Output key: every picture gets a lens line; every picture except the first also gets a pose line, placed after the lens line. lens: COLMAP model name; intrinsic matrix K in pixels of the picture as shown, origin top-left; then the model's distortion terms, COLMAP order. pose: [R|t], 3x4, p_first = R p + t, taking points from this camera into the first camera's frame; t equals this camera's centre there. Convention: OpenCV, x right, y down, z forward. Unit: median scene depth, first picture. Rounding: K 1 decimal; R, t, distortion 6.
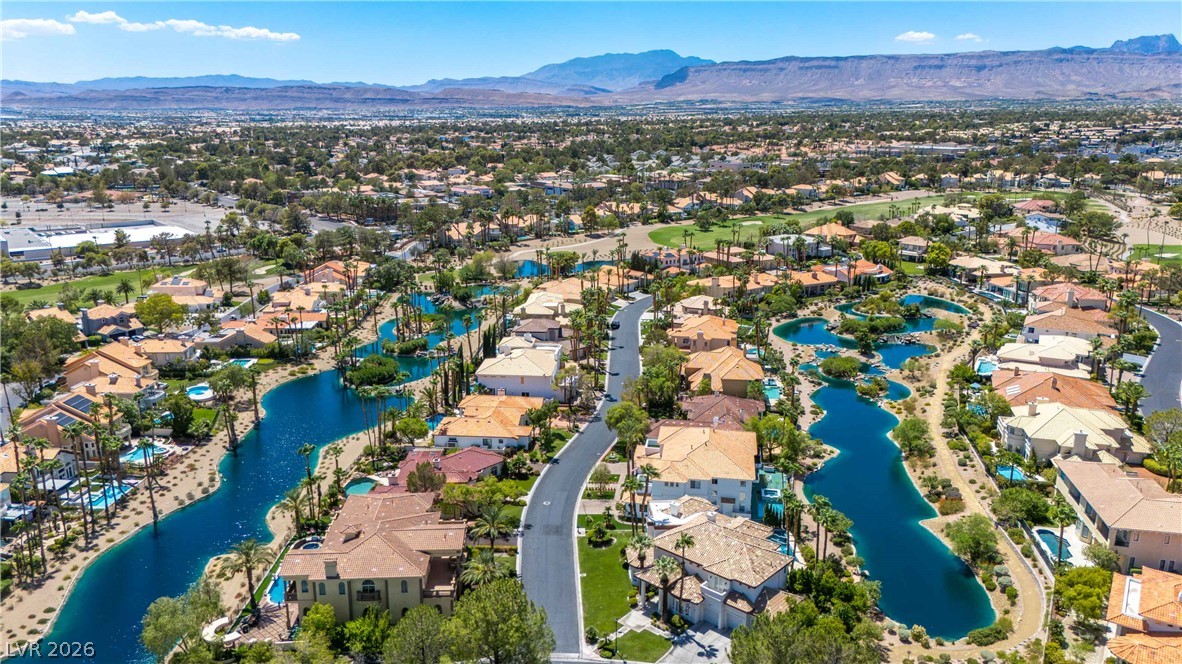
lens RADIAL K [[860.8, 0, 591.5], [0, 860.8, 333.2], [0, 0, 1]] dist [0.030949, -0.014238]
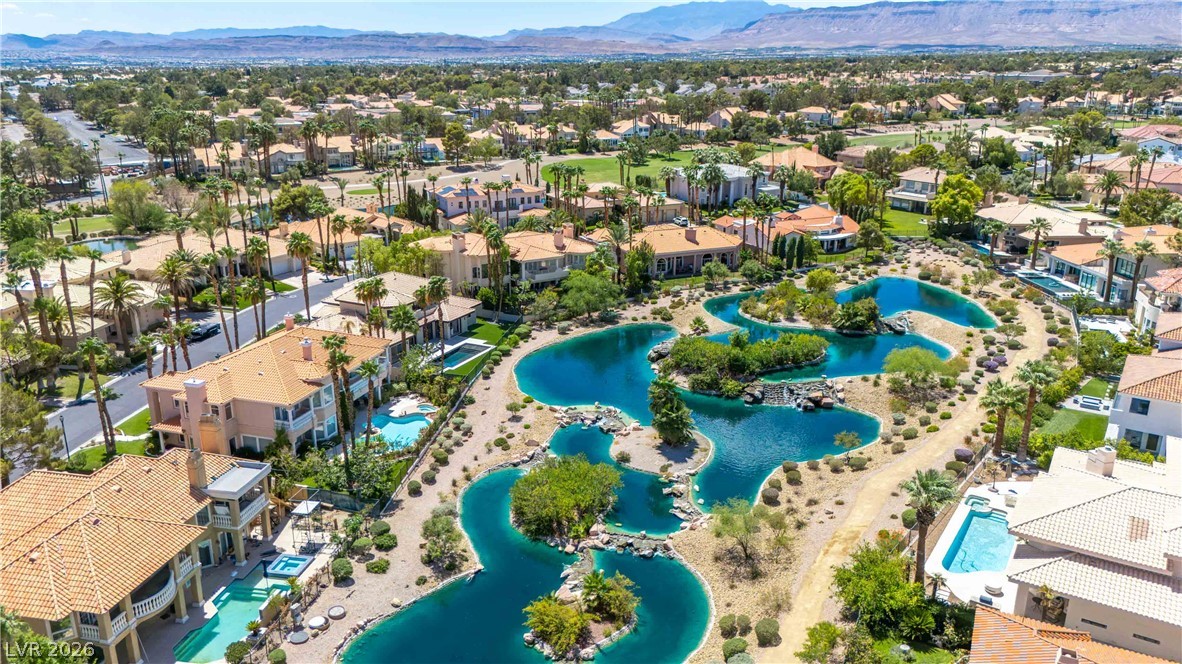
lens RADIAL K [[860.8, 0, 590.6], [0, 860.8, 330.8], [0, 0, 1]] dist [0.030949, -0.014238]
pose [[0.995654, 0.027439, -0.088999, 0.231678], [-0.023009, 0.998463, 0.050428, -0.032569], [0.090246, -0.048161, 0.994754, 0.462363]]
